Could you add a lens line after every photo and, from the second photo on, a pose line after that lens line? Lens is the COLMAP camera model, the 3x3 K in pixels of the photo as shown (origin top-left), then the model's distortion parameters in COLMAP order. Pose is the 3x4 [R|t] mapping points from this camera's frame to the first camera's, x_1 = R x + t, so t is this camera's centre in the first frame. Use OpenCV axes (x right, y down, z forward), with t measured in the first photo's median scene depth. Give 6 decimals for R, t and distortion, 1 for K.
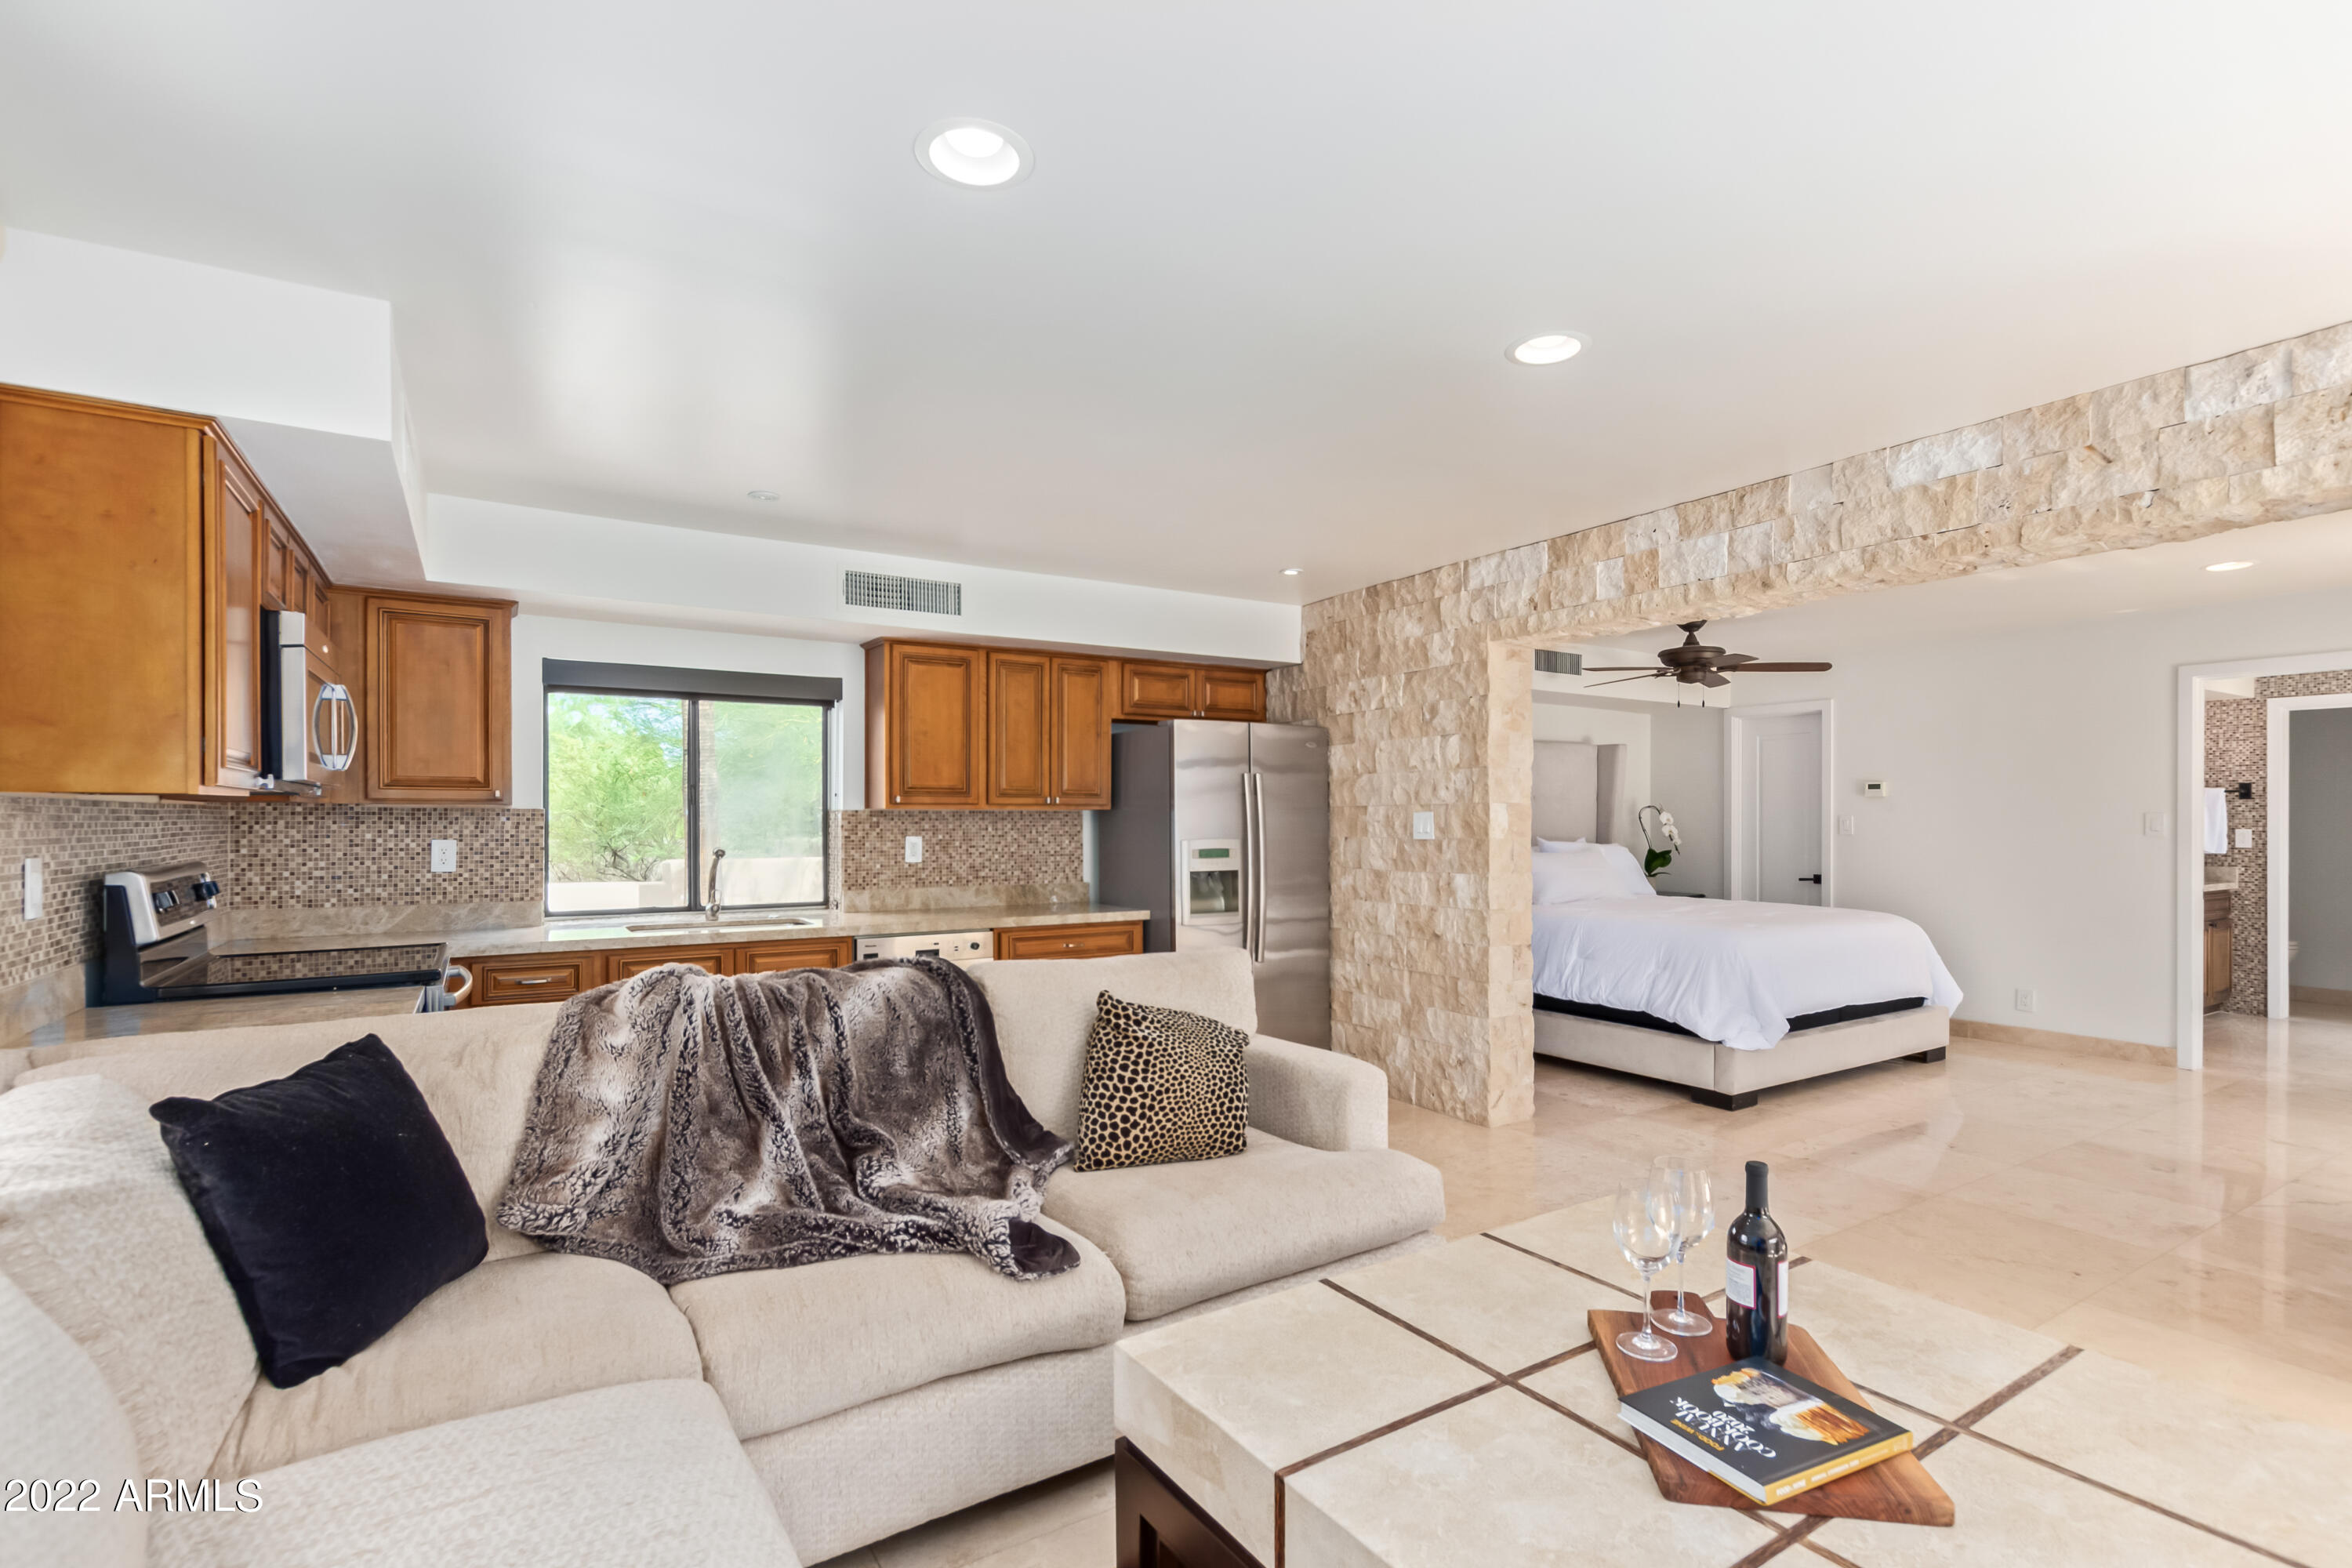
lens RADIAL K [[1091.4, 0, 1181.4], [0, 1091.4, 824.6], [0, 0, 1]] dist [-0.000316, -0.002638]
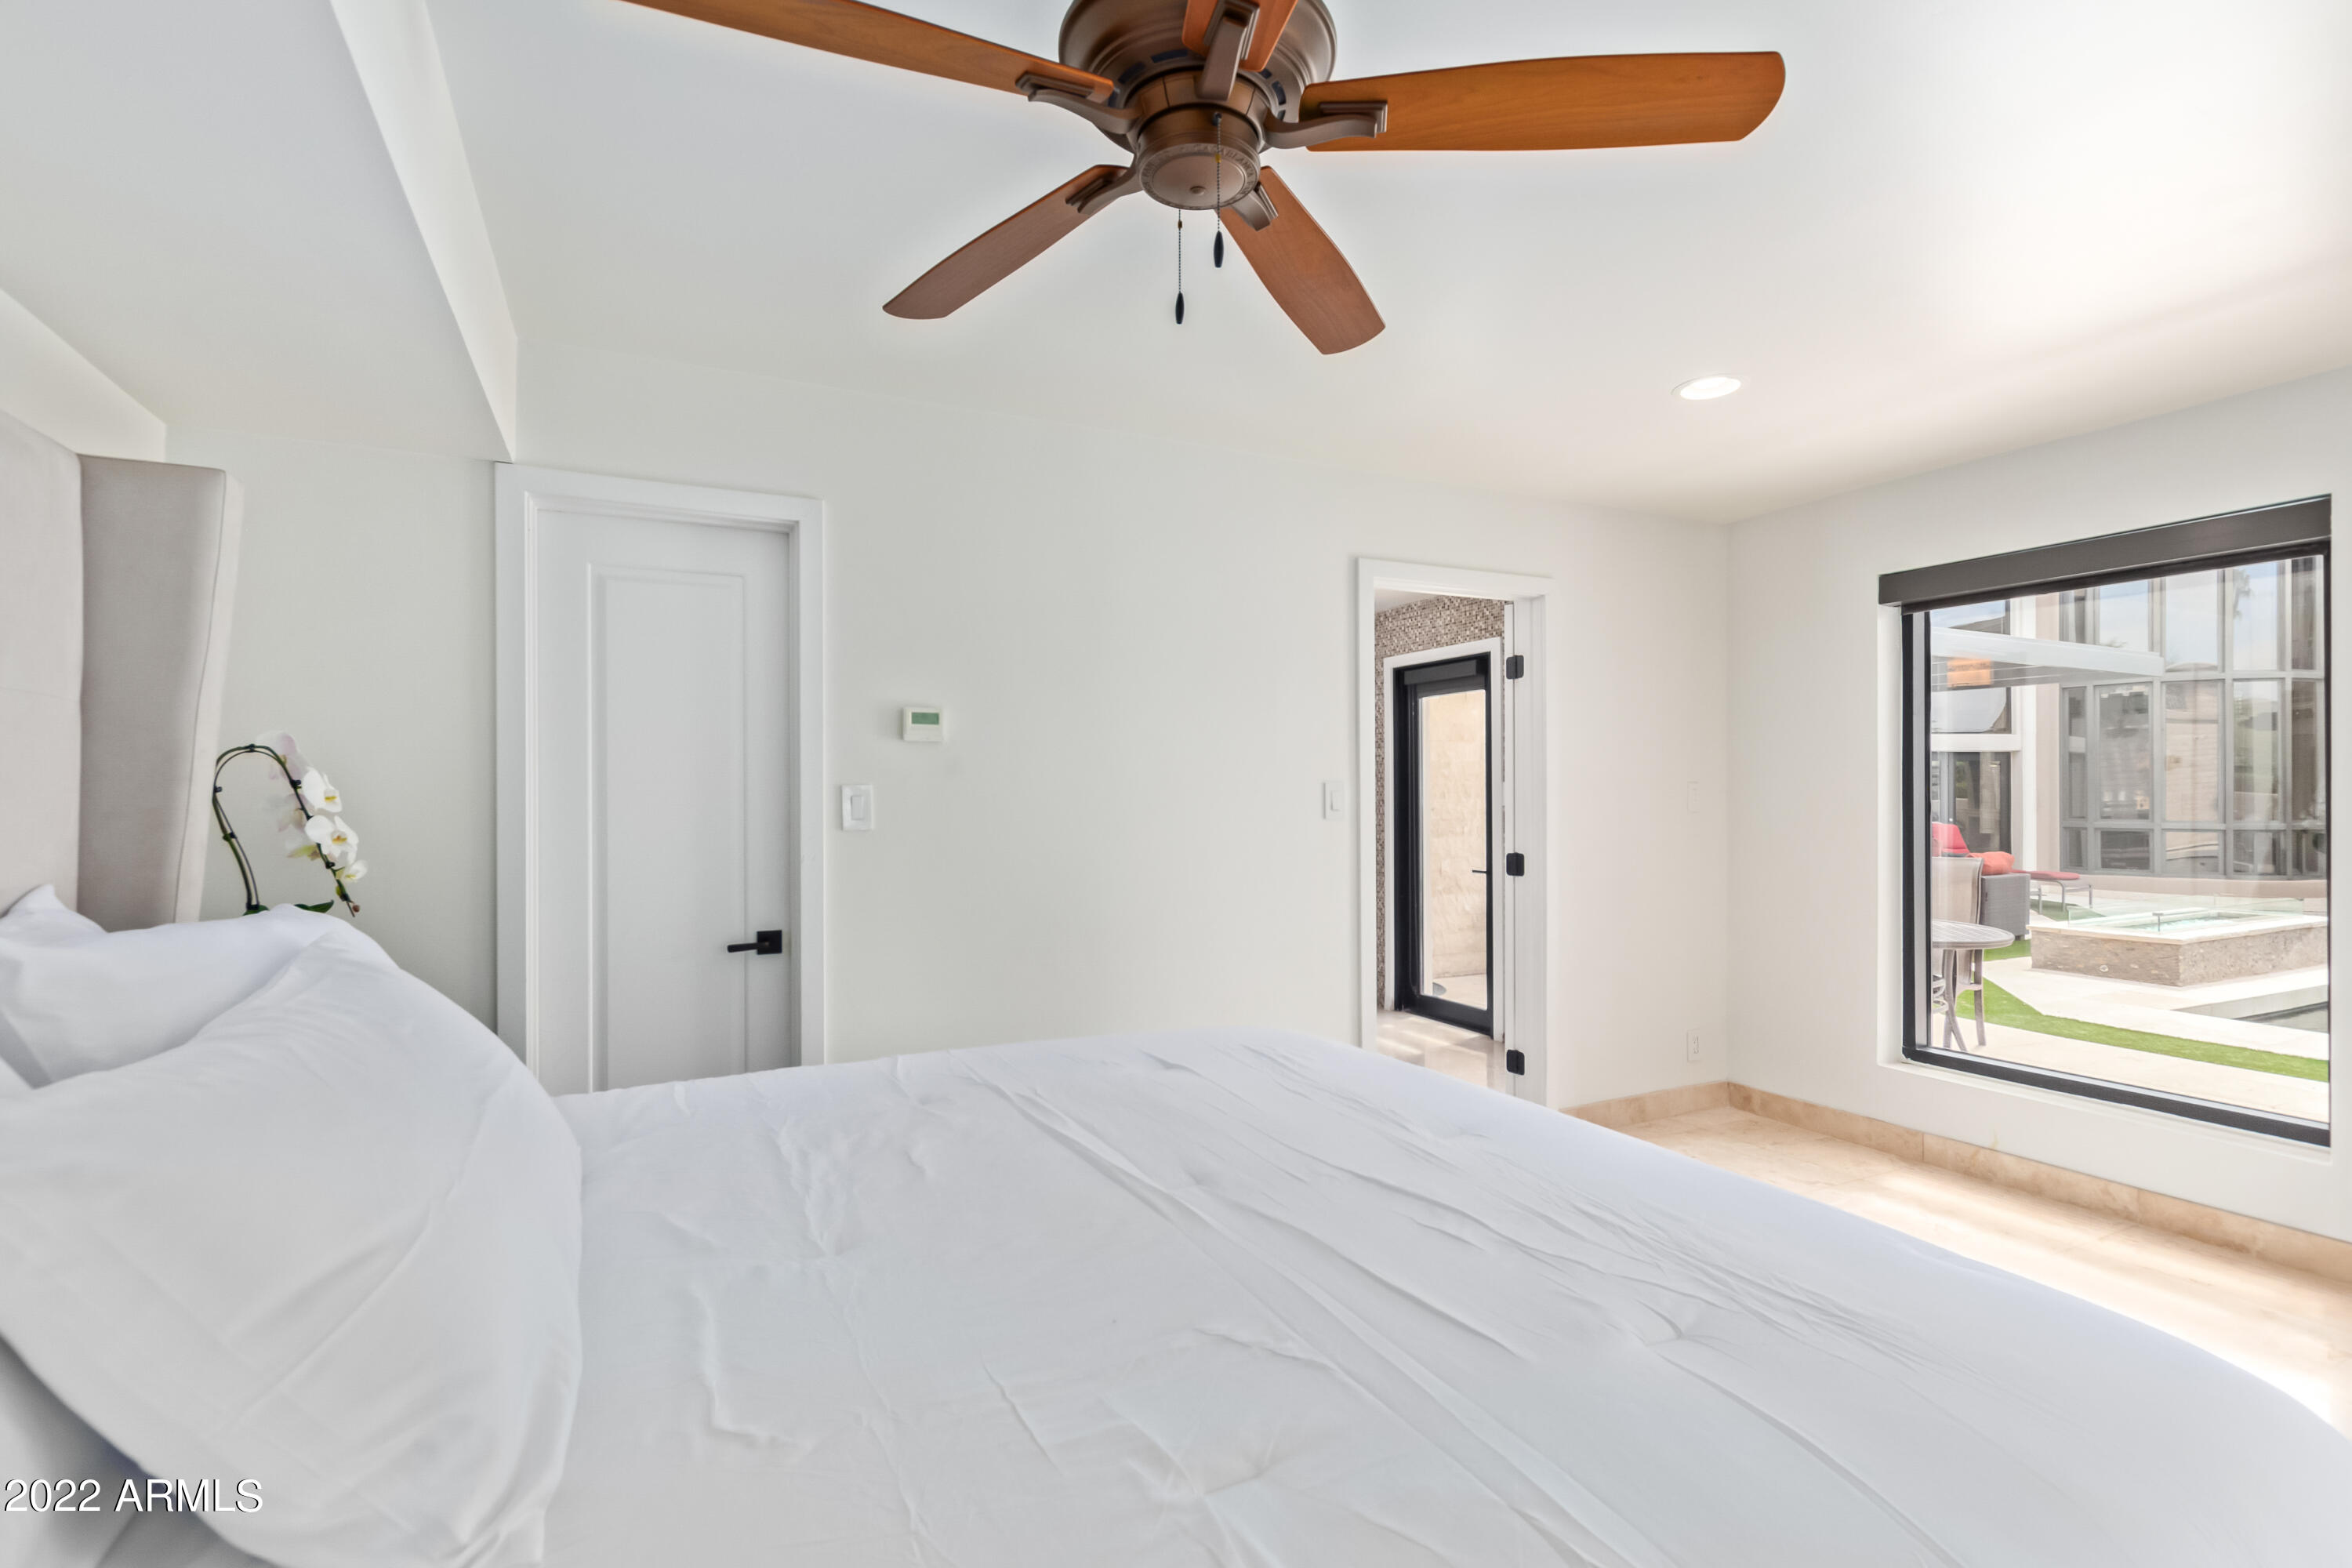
lens RADIAL K [[1091.4, 0, 1151.7], [0, 1091.4, 789.0], [0, 0, 1]] dist [-0.000316, -0.002638]
pose [[0.097936, 0.002088, 0.995191, 0.205672], [0.004963, 0.999984, -0.002586, -0.004966], [-0.995180, 0.005192, 0.097924, 0.864483]]
